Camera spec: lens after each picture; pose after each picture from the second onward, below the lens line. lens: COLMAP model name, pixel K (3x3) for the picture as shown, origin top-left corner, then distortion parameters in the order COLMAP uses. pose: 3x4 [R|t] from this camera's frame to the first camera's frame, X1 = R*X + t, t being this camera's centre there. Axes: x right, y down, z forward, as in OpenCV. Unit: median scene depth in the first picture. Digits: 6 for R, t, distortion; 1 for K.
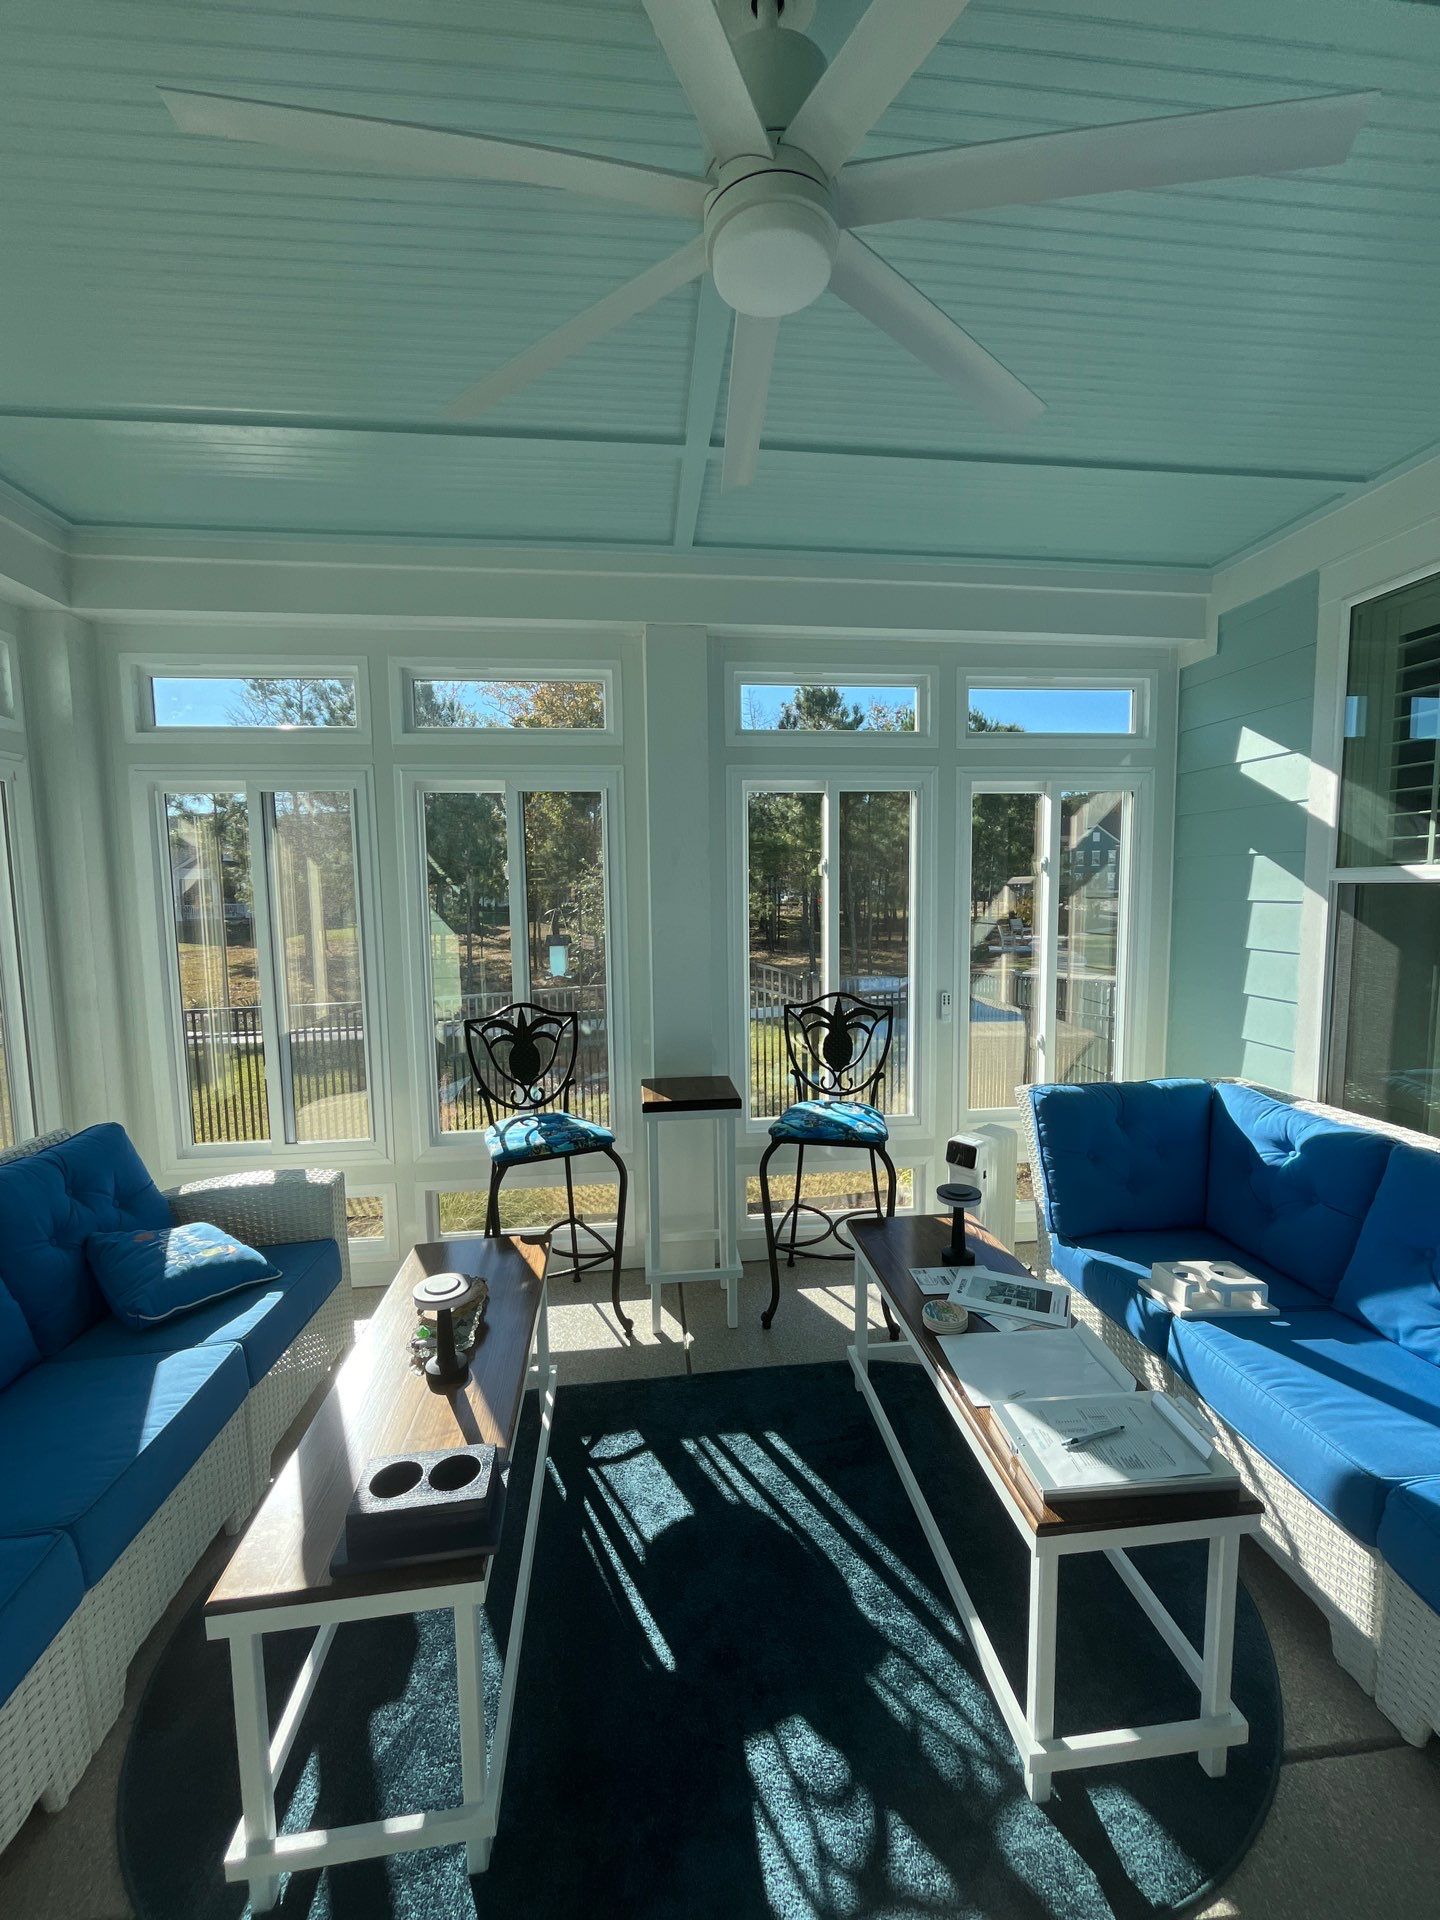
lens RADIAL K [[785.8, 0, 726.4], [0, 785.8, 957.4], [0, 0, 1]] dist [-0.003302, -0.000108]
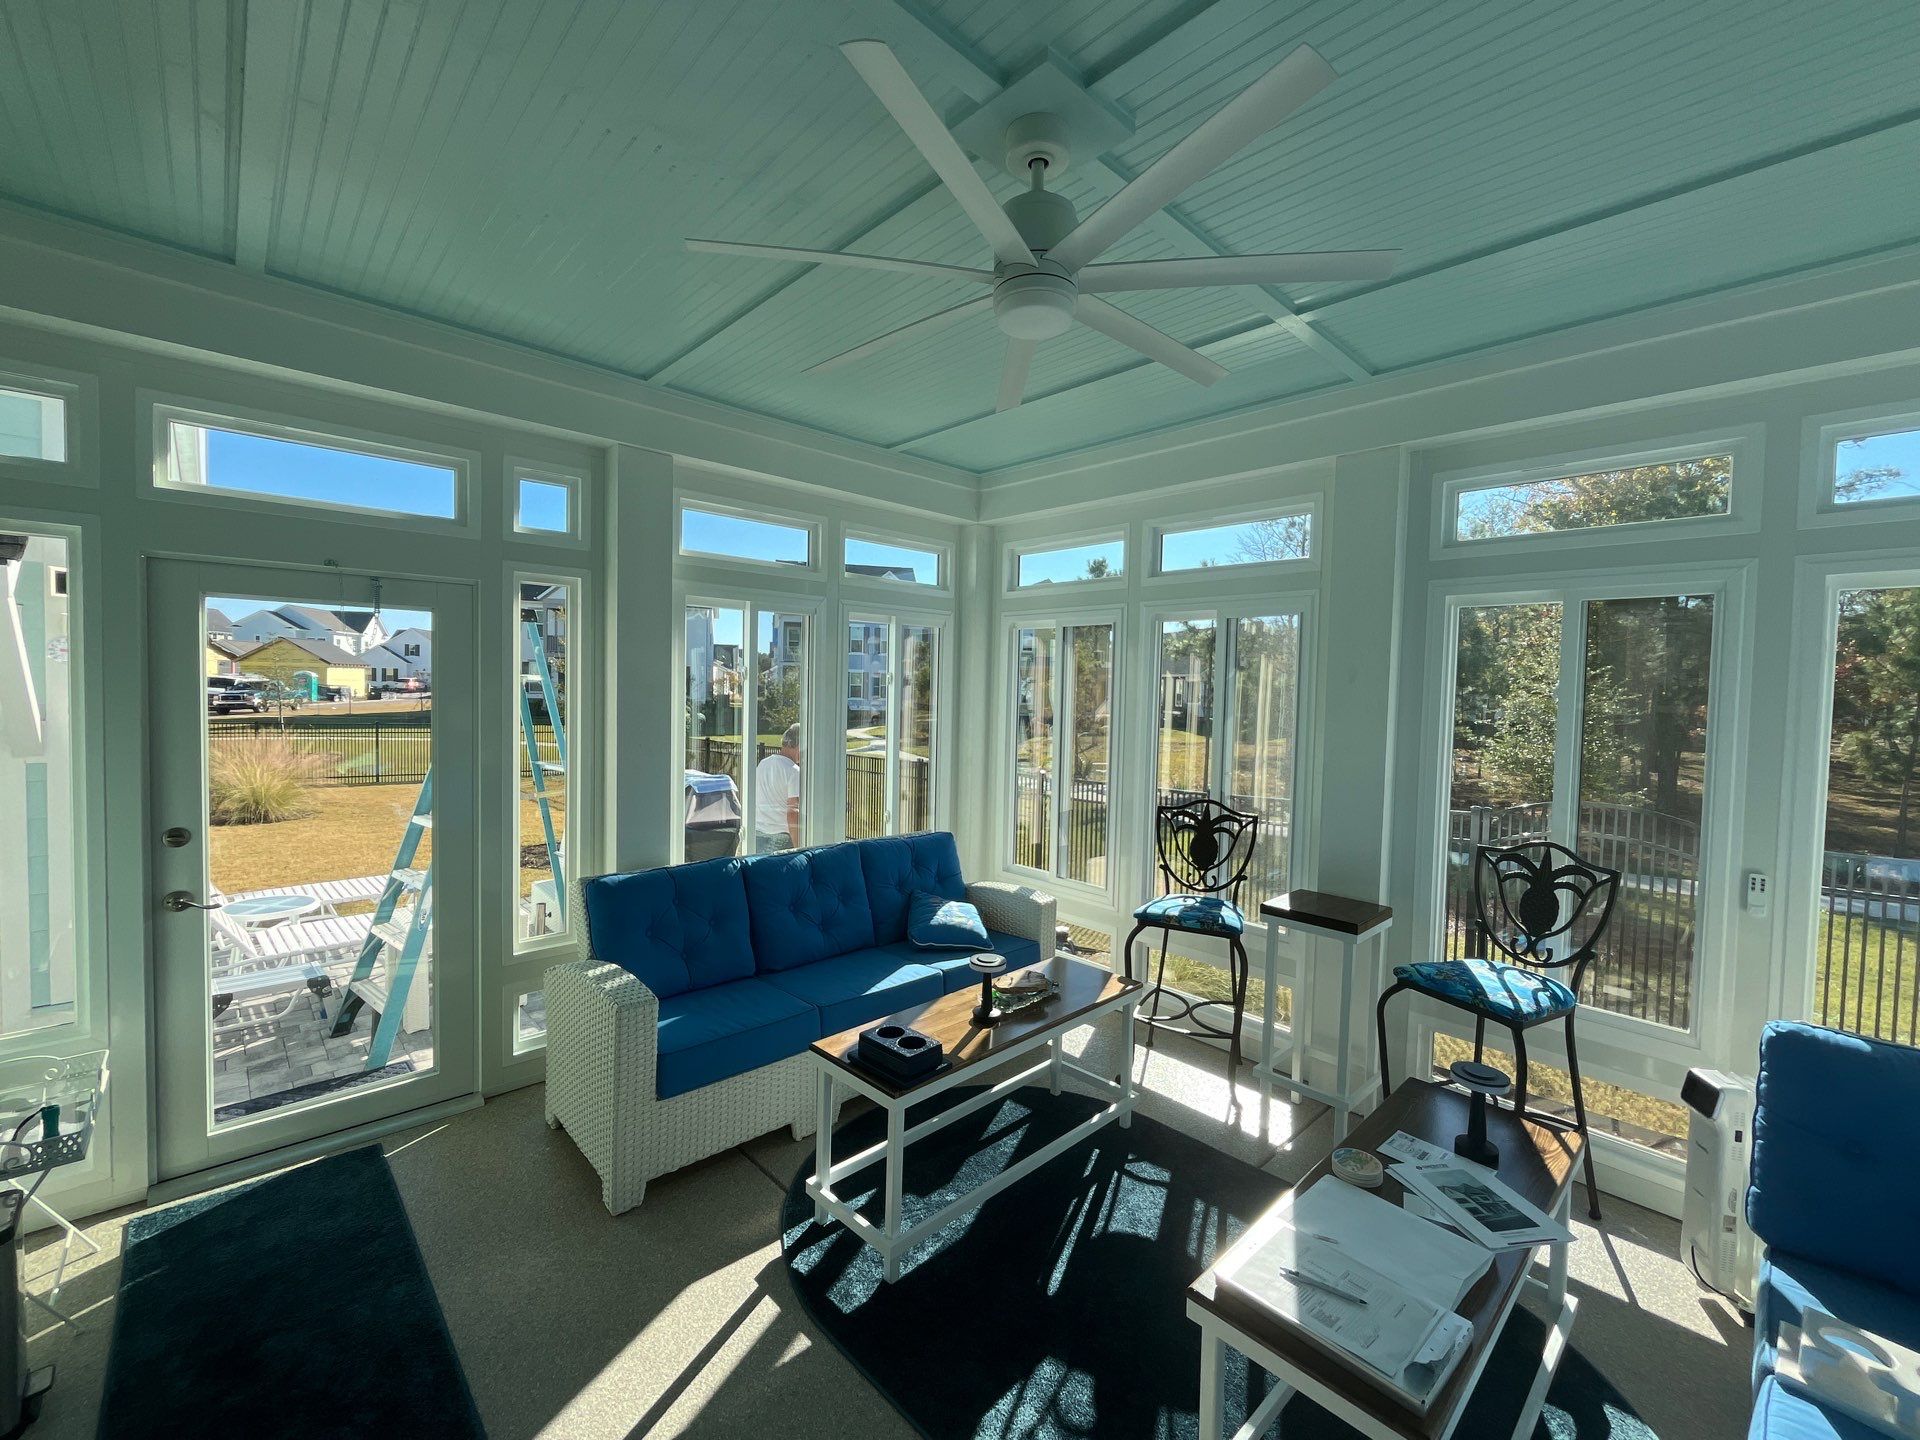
lens RADIAL K [[785.8, 0, 958.8], [0, 785.8, 707.3], [0, 0, 1]] dist [-0.003302, -0.000108]
pose [[0.604303, 0.048684, -0.795266, 0.502771], [-0.103052, 0.994523, -0.017425, -0.022271], [0.790062, 0.092483, 0.606010, -0.007979]]
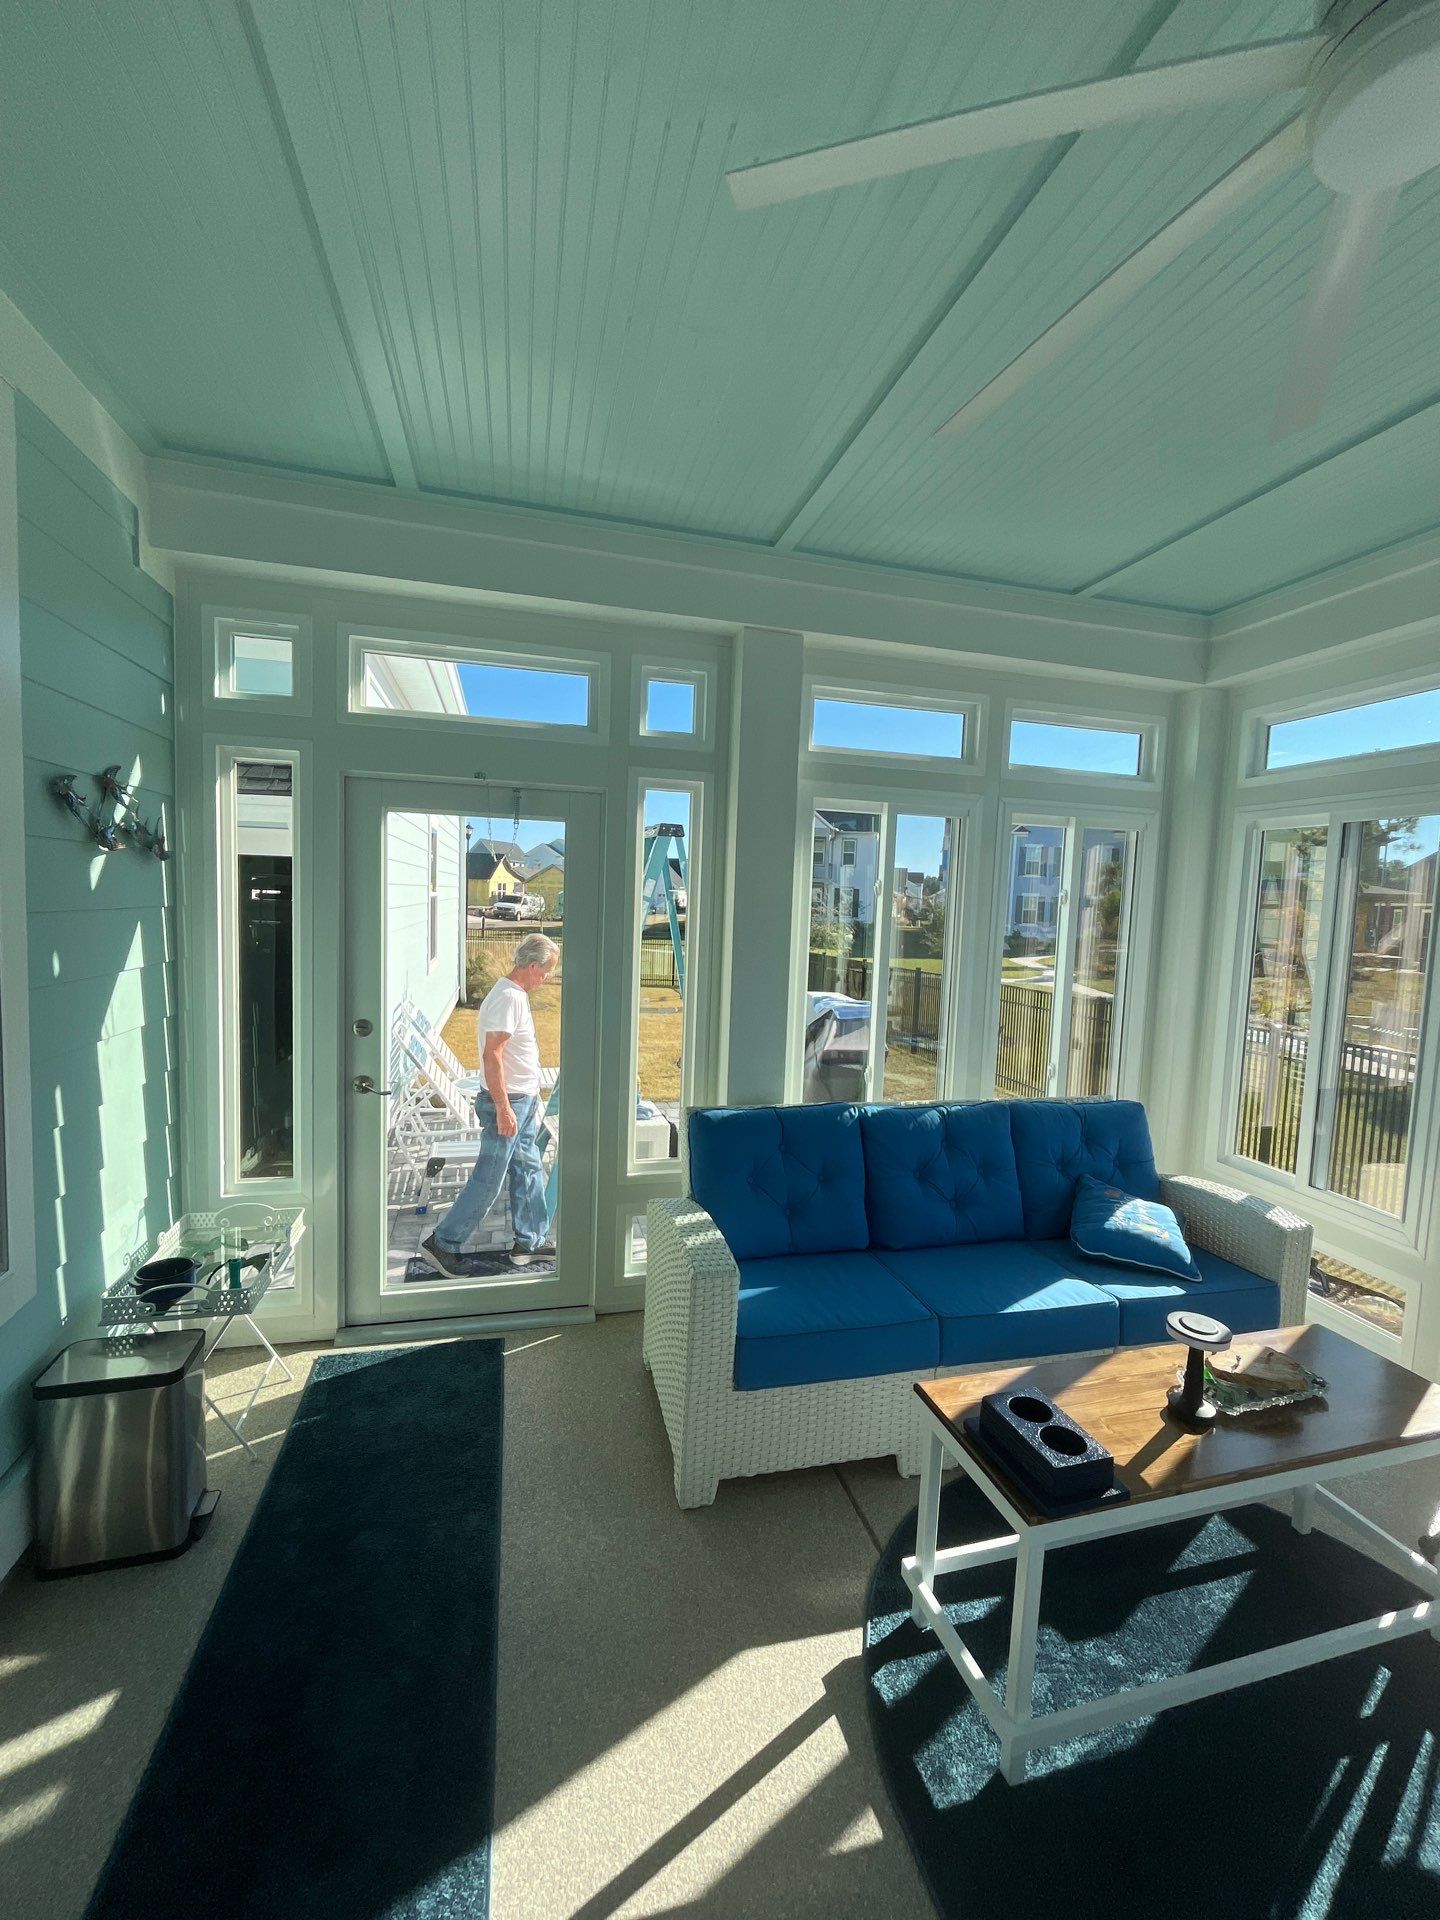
lens RADIAL K [[785.8, 0, 726.4], [0, 785.8, 957.4], [0, 0, 1]] dist [-0.003302, -0.000108]
pose [[0.148972, 0.094052, -0.984359, 0.301422], [-0.129638, 0.988732, 0.074850, -0.022712], [0.980307, 0.116459, 0.159486, 0.132426]]
